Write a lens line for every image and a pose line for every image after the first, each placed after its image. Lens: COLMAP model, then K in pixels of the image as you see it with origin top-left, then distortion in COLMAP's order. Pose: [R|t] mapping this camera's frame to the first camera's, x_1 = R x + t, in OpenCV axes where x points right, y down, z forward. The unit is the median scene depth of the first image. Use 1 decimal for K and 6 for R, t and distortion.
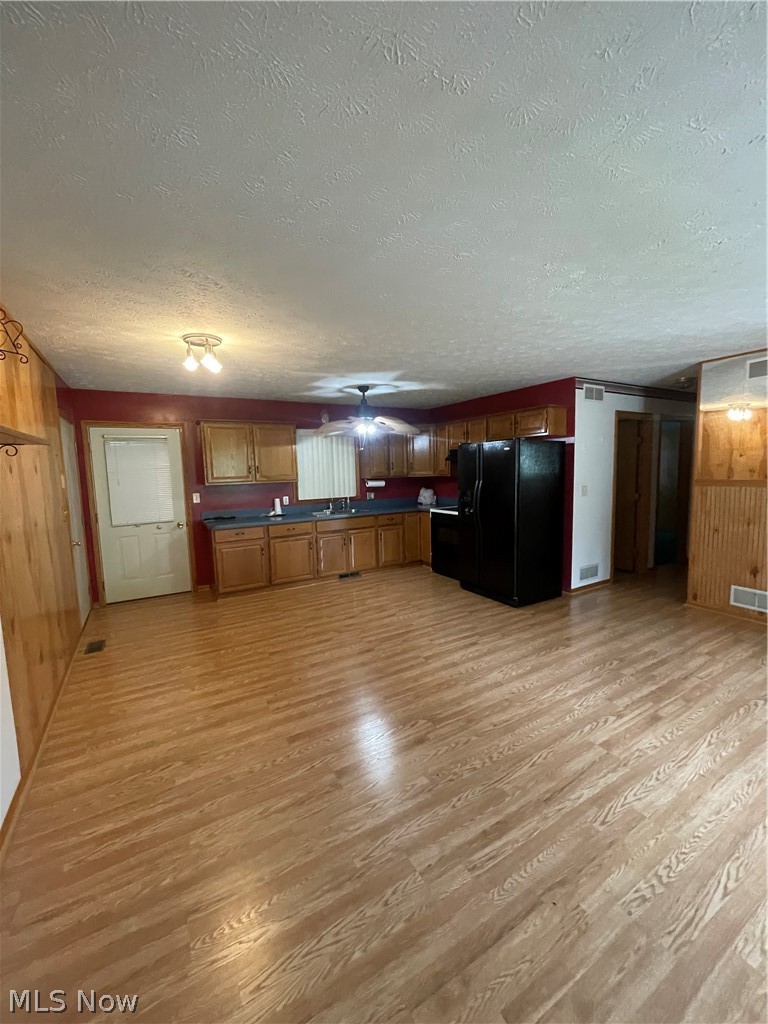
lens RADIAL K [[415.8, 0, 387.8], [0, 415.8, 512.5], [0, 0, 1]] dist [-0.004311, 0.003474]
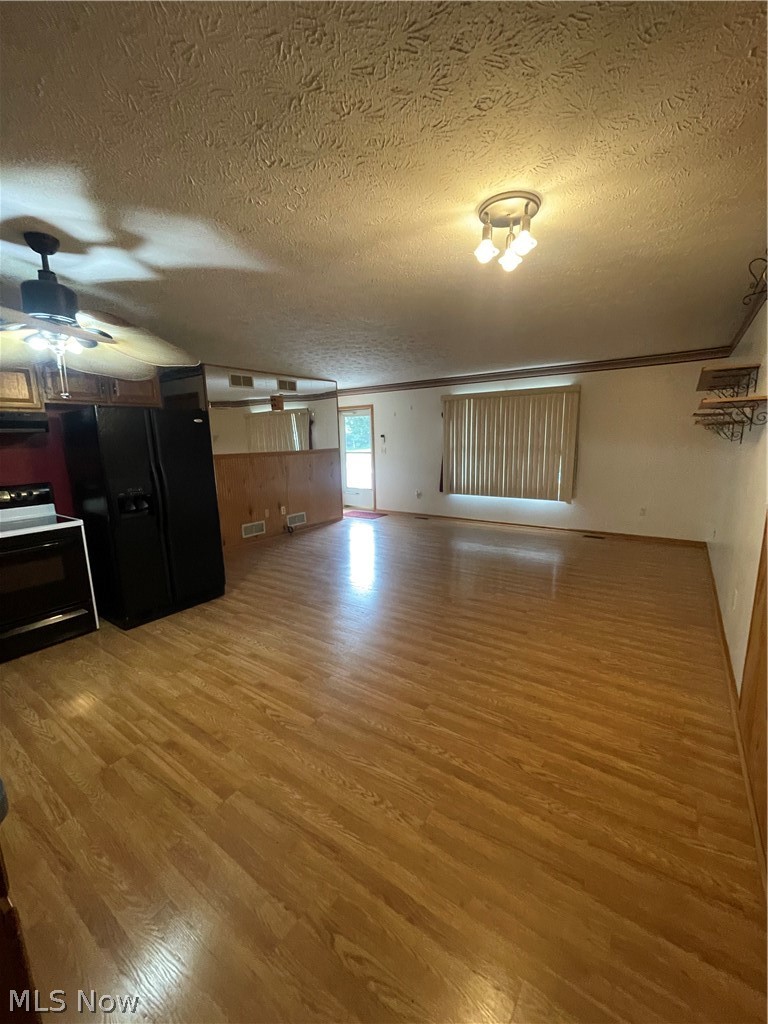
lens RADIAL K [[415.8, 0, 387.8], [0, 415.8, 512.5], [0, 0, 1]] dist [-0.004311, 0.003474]
pose [[-0.407411, -0.130805, 0.903829, -0.946855], [0.131971, 0.970869, 0.199995, -0.126586], [-0.903659, 0.200759, -0.378280, 1.423480]]
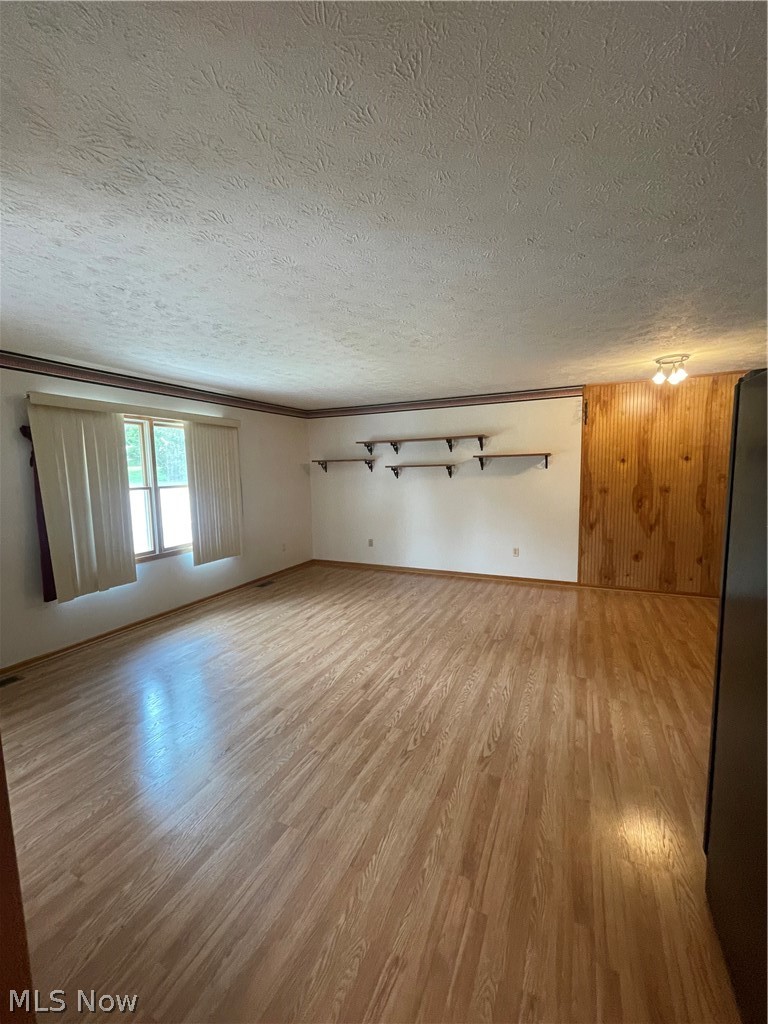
lens RADIAL K [[415.8, 0, 387.8], [0, 415.8, 512.5], [0, 0, 1]] dist [-0.004311, 0.003474]
pose [[-0.822072, 0.102162, -0.560143, 0.982794], [-0.019457, 0.978156, 0.206958, -0.193496], [0.569051, 0.181033, -0.802127, 1.542604]]
